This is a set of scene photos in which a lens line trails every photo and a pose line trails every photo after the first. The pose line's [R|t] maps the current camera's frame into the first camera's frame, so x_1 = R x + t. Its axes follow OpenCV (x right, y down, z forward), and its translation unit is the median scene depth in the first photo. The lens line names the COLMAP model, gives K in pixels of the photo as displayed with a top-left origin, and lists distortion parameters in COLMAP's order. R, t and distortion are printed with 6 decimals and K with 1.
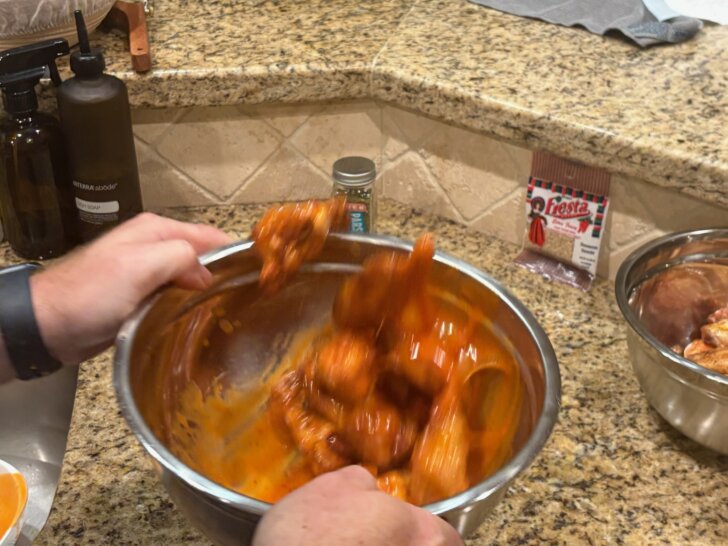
lens RADIAL K [[1057.2, 0, 367.7], [0, 1057.2, 265.0], [0, 0, 1]] dist [0.147569, 0.000000]
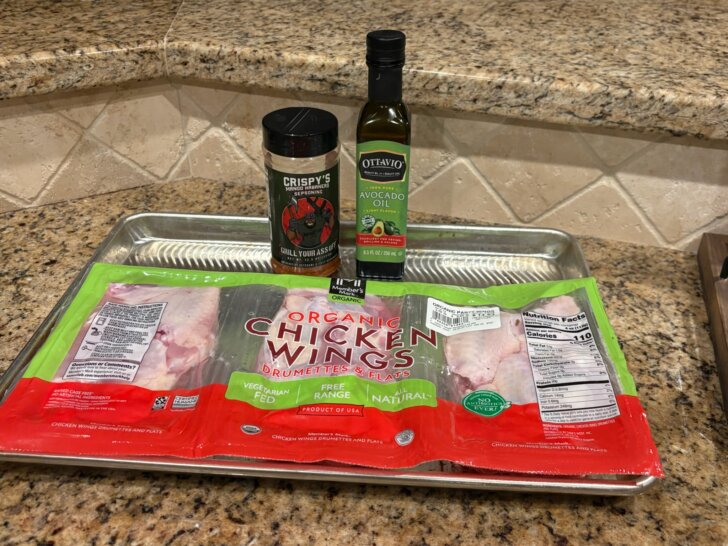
lens RADIAL K [[706.4, 0, 361.6], [0, 706.4, 269.4], [0, 0, 1]] dist [0.030583, 0.000000]
pose [[0.934404, -0.183784, 0.305145, -0.069231], [0.180449, 0.982797, 0.039360, 0.033498], [-0.307129, 0.018285, 0.951492, 0.315896]]
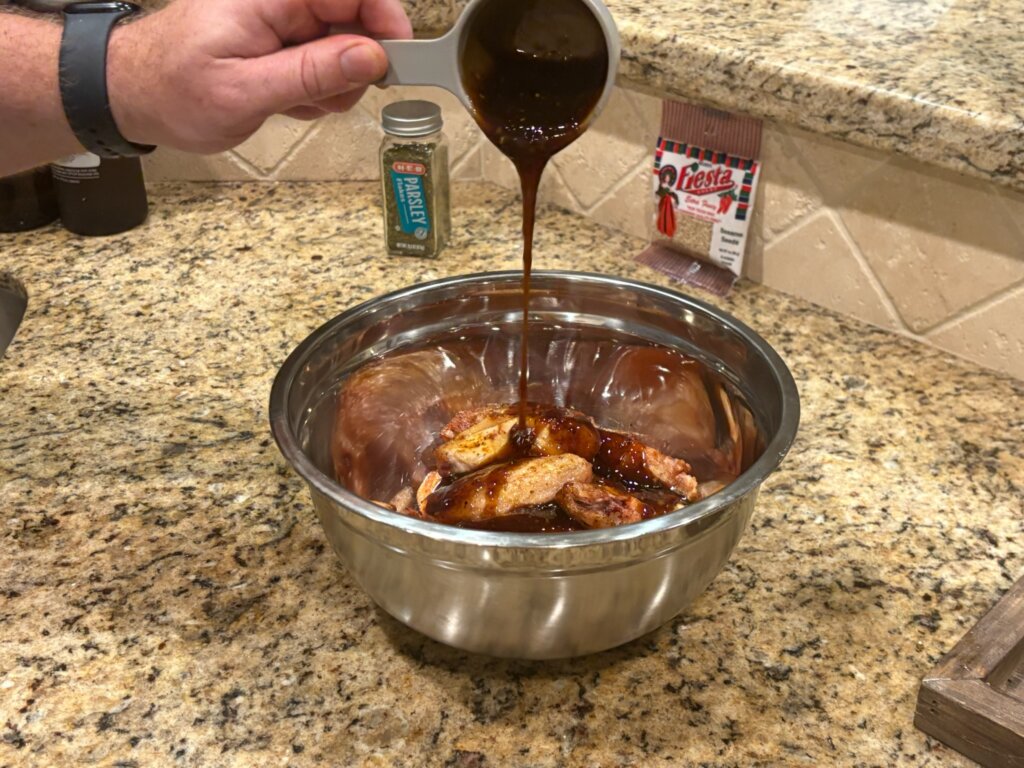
lens RADIAL K [[1288.7, 0, 508.9], [0, 1288.7, 388.2], [0, 0, 1]] dist [0.090684, 0.000000]
pose [[0.993883, 0.049720, -0.098610, 0.148869], [-0.050193, 0.998737, -0.002324, 0.093555], [0.098370, 0.007259, 0.995123, 0.128954]]
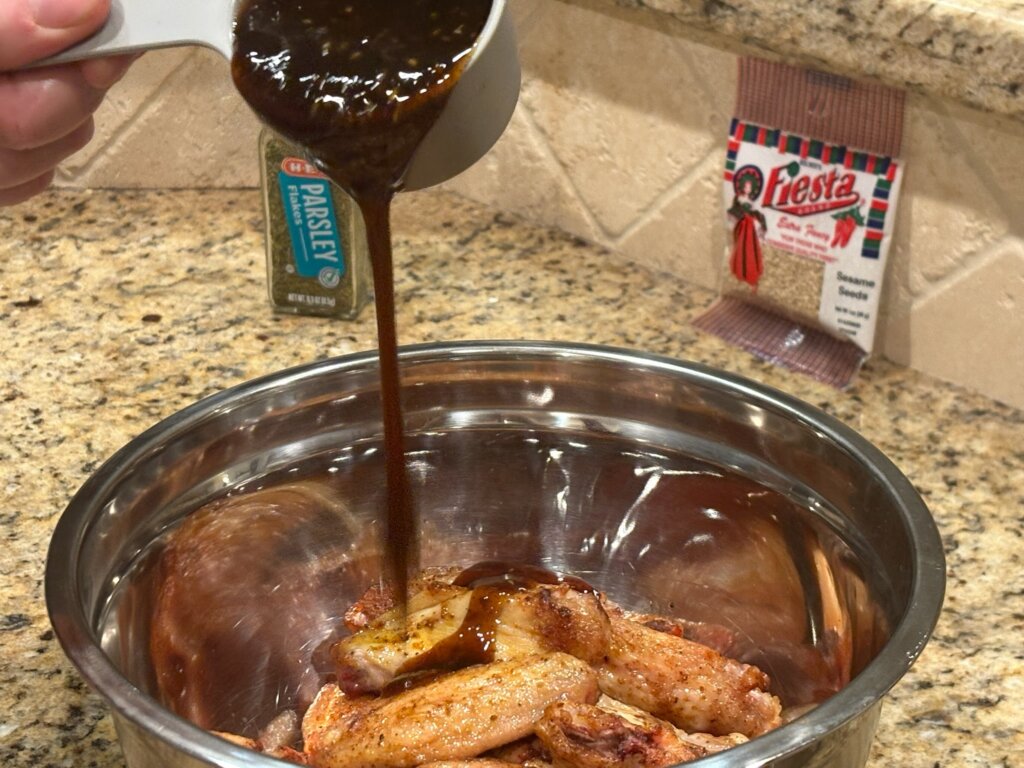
lens RADIAL K [[2258.6, 0, 496.5], [0, 2258.6, 399.0], [0, 0, 1]] dist [0.154193, 0.000000]
pose [[0.992646, 0.048191, -0.111051, 0.167155], [-0.055877, 0.996176, -0.067168, 0.094457], [0.107390, 0.072879, 0.991542, 0.109902]]
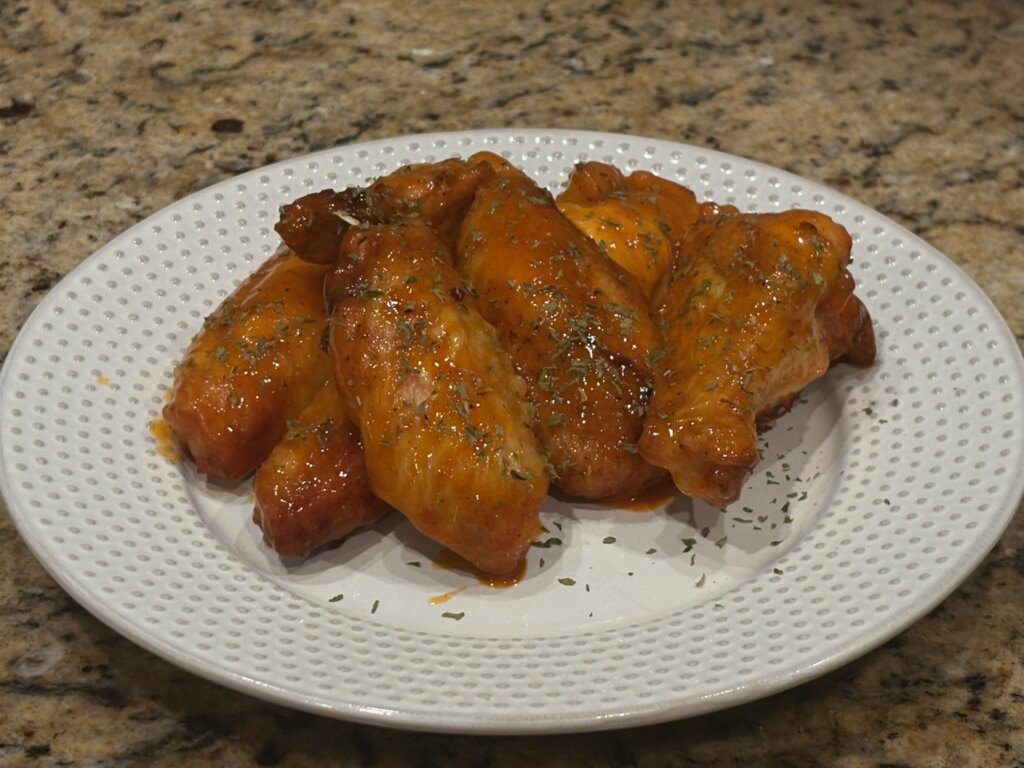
lens RADIAL K [[2592.4, 0, 508.4], [0, 2592.4, 375.7], [0, 0, 1]] dist [0.186768, 0.000000]
pose [[0.999936, -0.011191, -0.001938, -0.009813], [0.011257, 0.999196, 0.038486, 0.044354], [0.001505, -0.038506, 0.999257, 0.366299]]
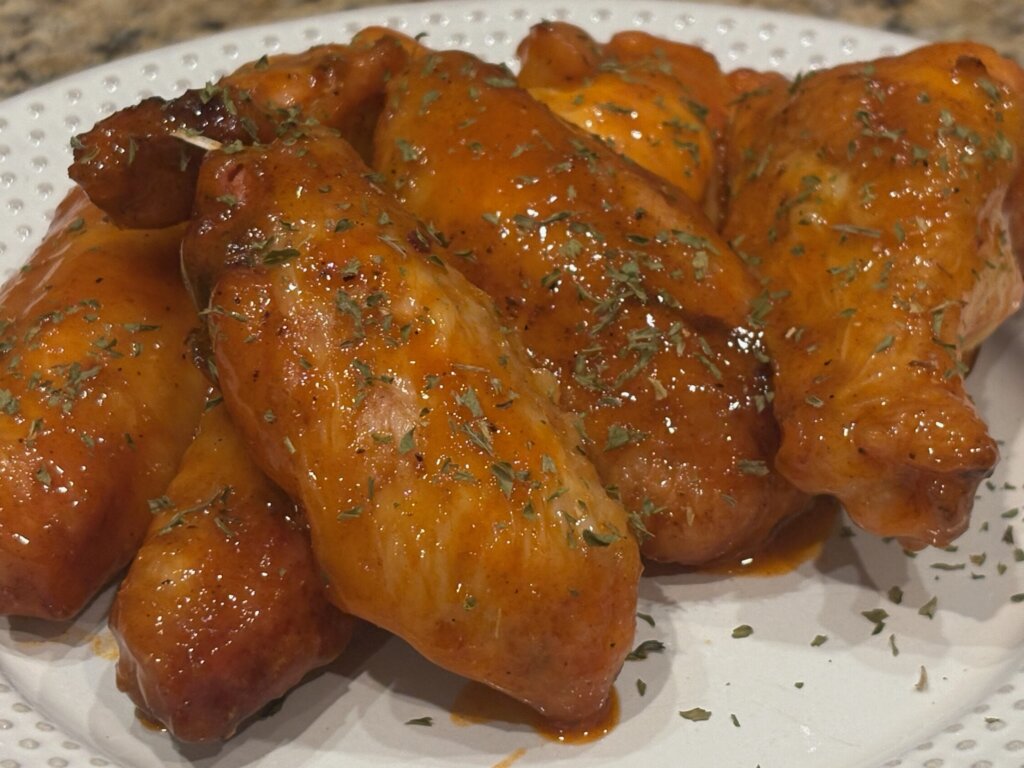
lens RADIAL K [[2816.2, 0, 504.6], [0, 2816.2, 382.1], [0, 0, 1]] dist [0.192590, 0.000000]
pose [[0.979841, -0.137537, 0.144895, -0.058798], [0.135071, 0.990474, 0.026770, 0.056102], [-0.147197, -0.006660, 0.989085, 0.558169]]
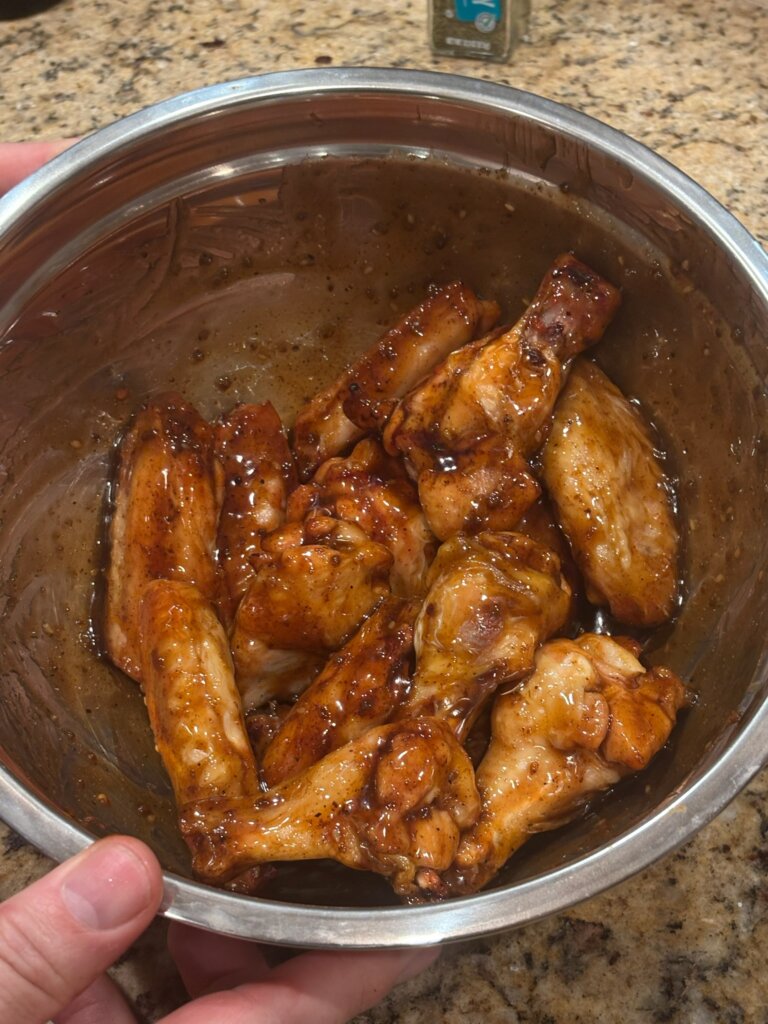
lens RADIAL K [[1670.3, 0, 387.9], [0, 1670.3, 519.0], [0, 0, 1]] dist [0.025425, 0.000000]
pose [[0.979814, 0.104044, -0.170702, 0.101459], [-0.070209, 0.978592, 0.193463, 0.061723], [0.187176, -0.177573, 0.966143, 0.248750]]
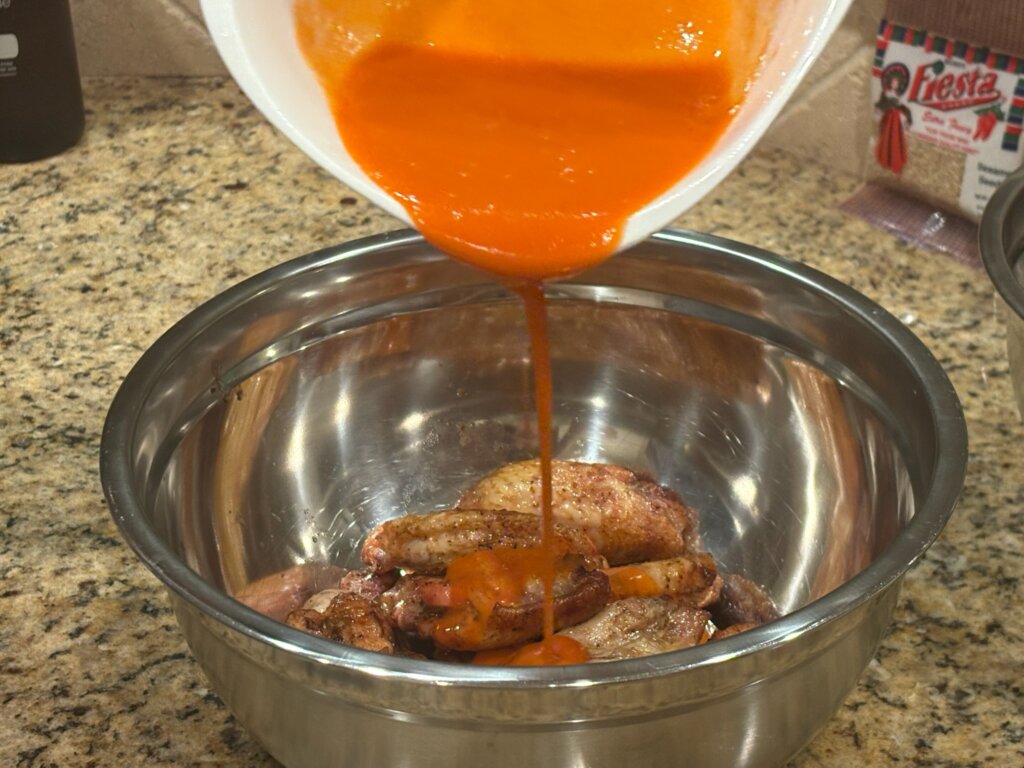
lens RADIAL K [[2158.1, 0, 516.9], [0, 2158.1, 384.2], [0, 0, 1]] dist [0.194601, 0.000000]
pose [[0.990516, 0.060391, -0.123411, 0.123941], [-0.060349, 0.998169, 0.004080, 0.081401], [0.123431, 0.003407, 0.992347, 0.044674]]
